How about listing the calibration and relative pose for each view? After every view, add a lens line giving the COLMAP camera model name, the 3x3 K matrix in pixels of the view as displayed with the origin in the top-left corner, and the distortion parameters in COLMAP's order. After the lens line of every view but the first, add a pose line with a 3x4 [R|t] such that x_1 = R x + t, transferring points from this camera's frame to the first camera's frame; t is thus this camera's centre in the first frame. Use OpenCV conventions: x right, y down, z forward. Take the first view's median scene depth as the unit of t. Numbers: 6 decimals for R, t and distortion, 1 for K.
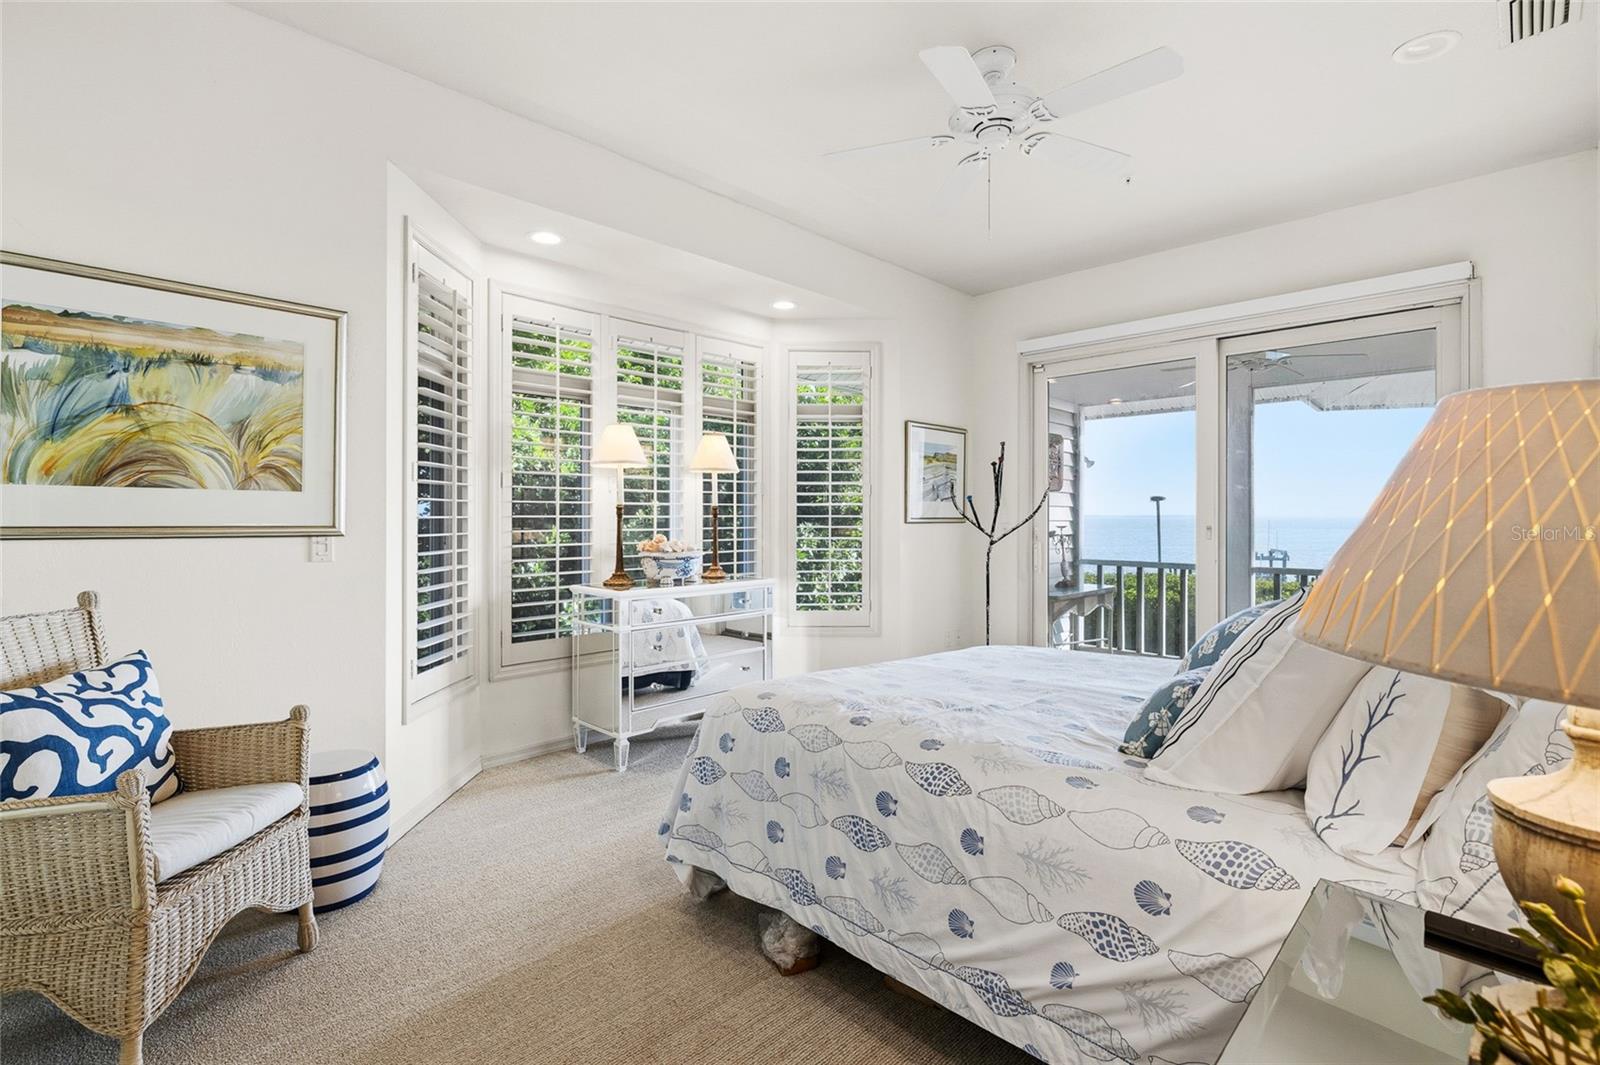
lens RADIAL K [[726.1, 0, 796.1], [0, 726.1, 517.4], [0, 0, 1]] dist [0.000951, 0.000077]
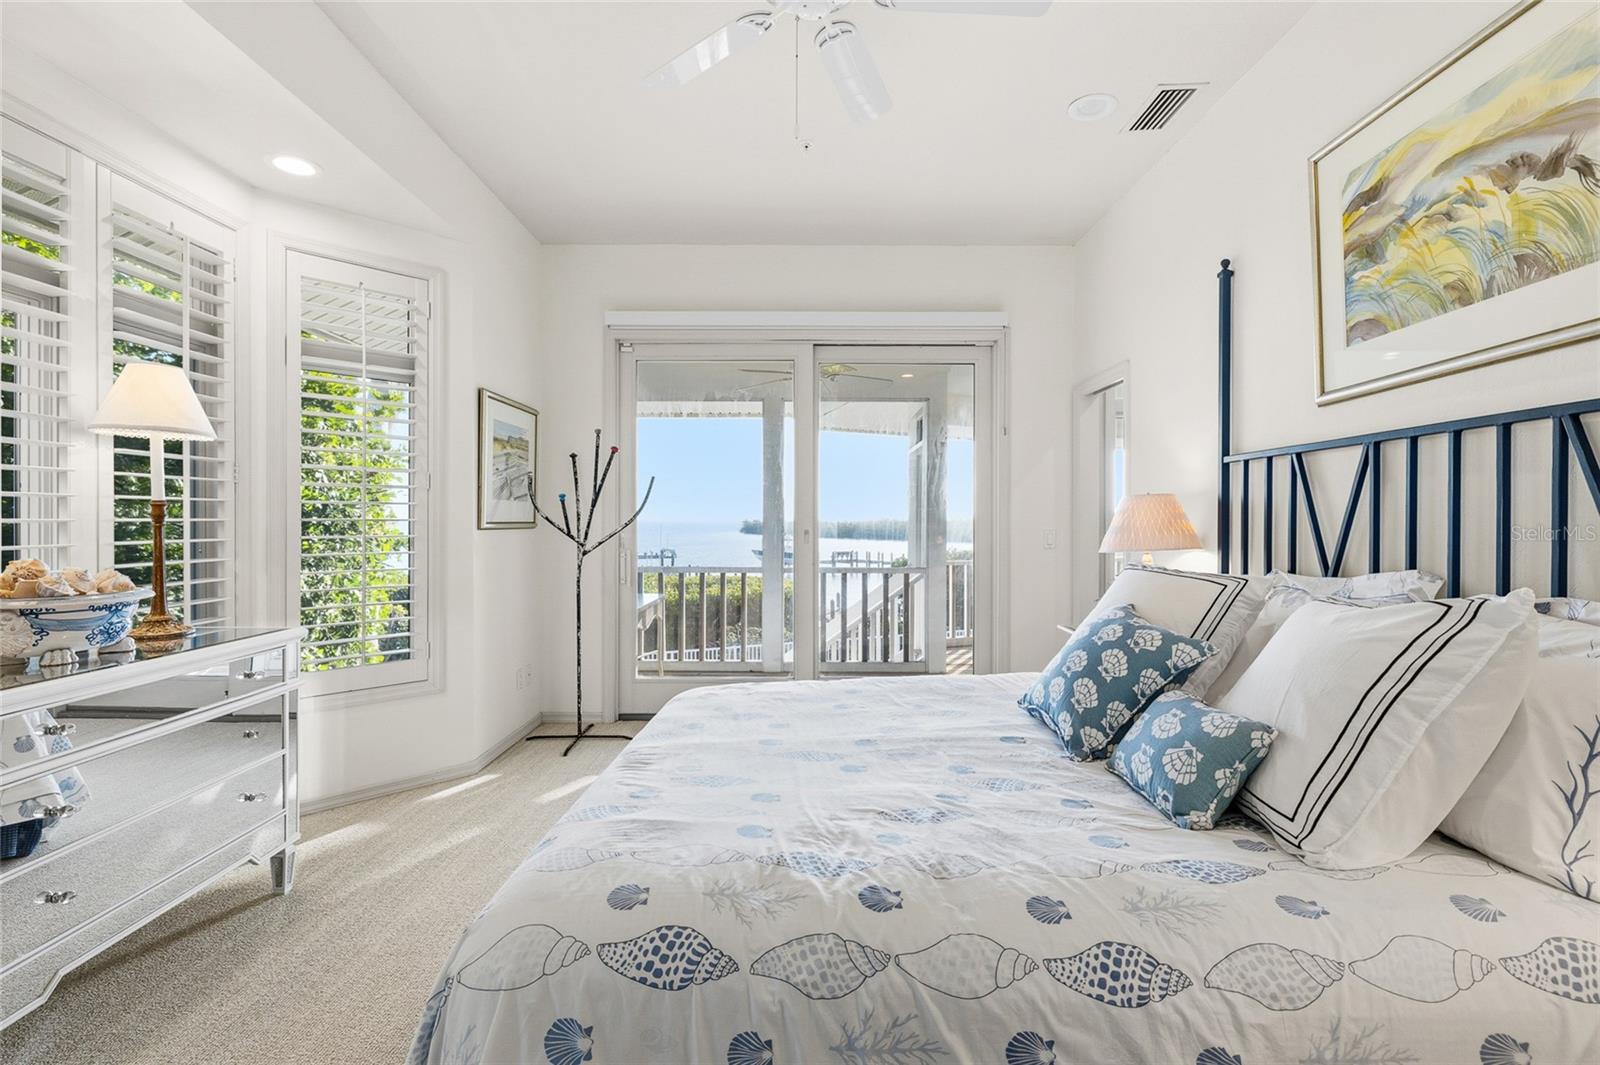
lens RADIAL K [[726.1, 0, 799.2], [0, 726.1, 525.3], [0, 0, 1]] dist [0.000951, 0.000077]
pose [[0.710712, -0.004777, 0.703466, -0.151594], [0.001011, 0.999983, 0.005769, -0.000095], [-0.703482, -0.003389, 0.710705, 0.300488]]
